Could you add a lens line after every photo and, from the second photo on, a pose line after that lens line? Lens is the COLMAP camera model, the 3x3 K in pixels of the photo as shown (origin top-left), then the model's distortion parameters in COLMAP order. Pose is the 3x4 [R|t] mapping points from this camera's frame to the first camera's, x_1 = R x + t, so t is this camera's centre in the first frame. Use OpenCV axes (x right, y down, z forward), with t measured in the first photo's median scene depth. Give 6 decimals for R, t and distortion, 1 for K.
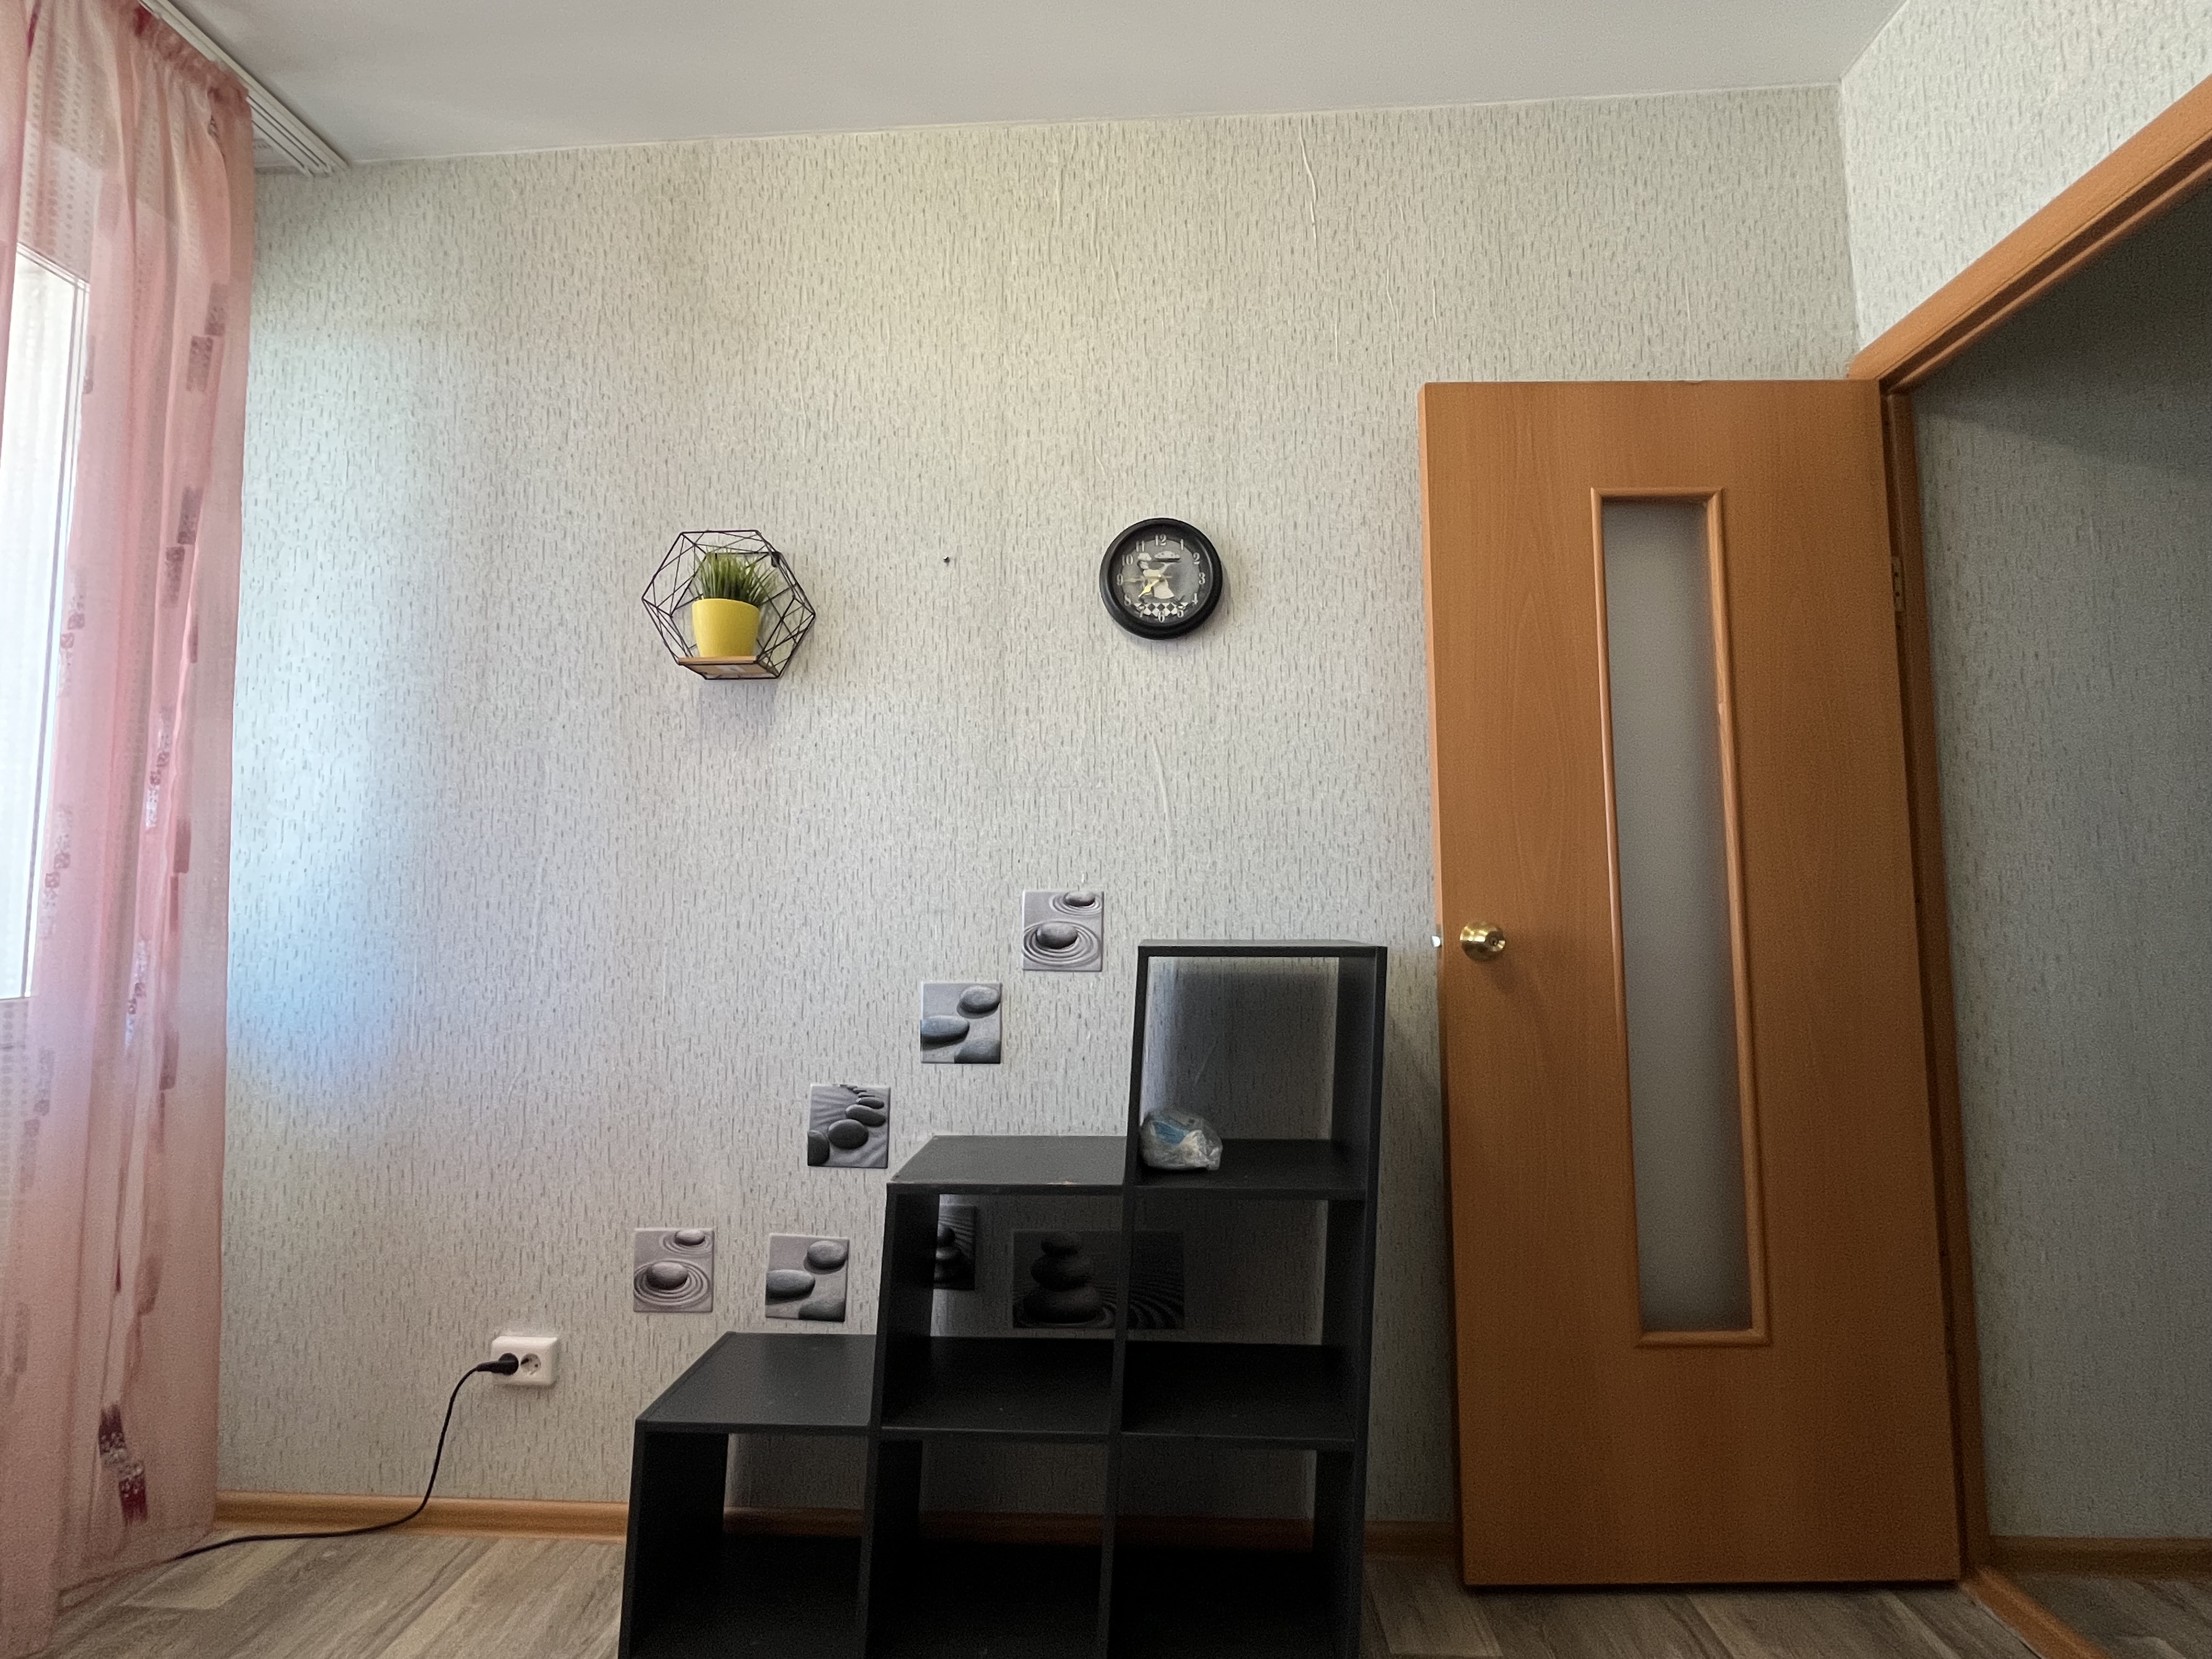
lens RADIAL K [[1023.4, 0, 1106.6], [0, 1023.4, 836.9], [0, 0, 1]] dist [-0.001141, -0.001192]
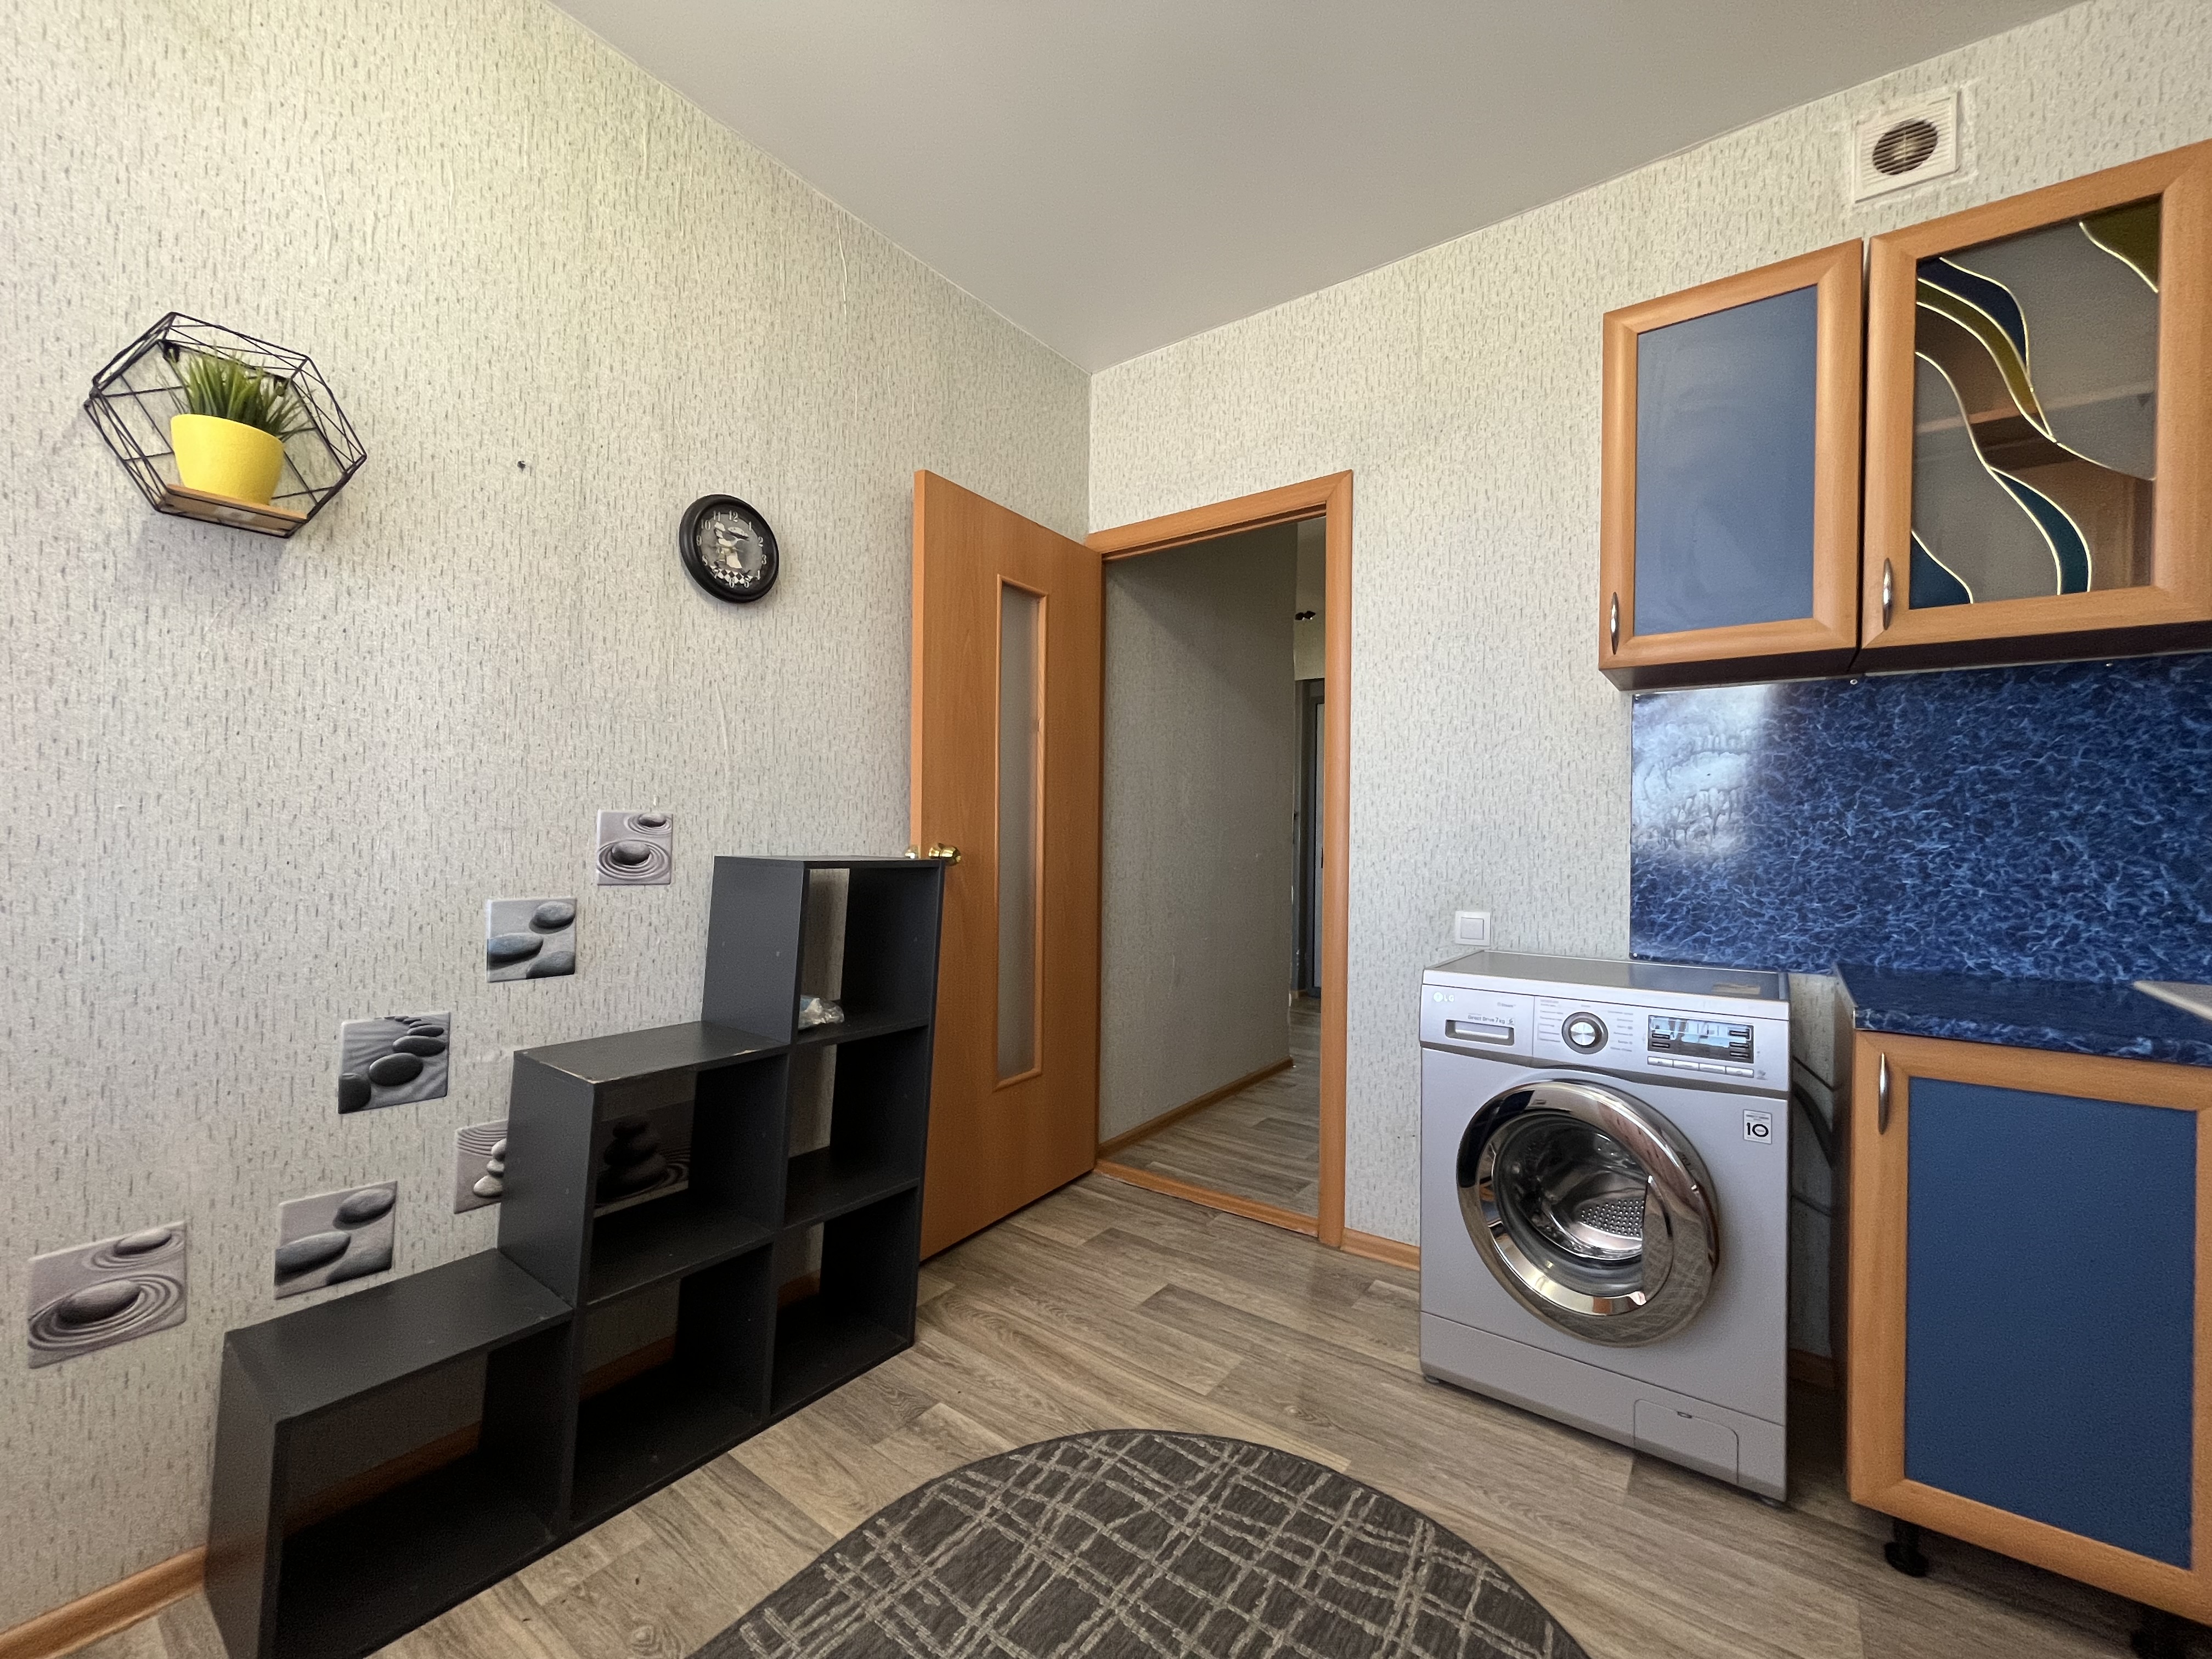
lens RADIAL K [[894.3, 0, 1122.6], [0, 894.3, 840.5], [0, 0, 1]] dist [-0.002720, -0.000067]
pose [[0.542026, 0.010026, 0.840302, -0.567678], [-0.078458, 0.996165, 0.038723, 0.004933], [-0.836691, -0.086918, 0.540734, 0.042179]]
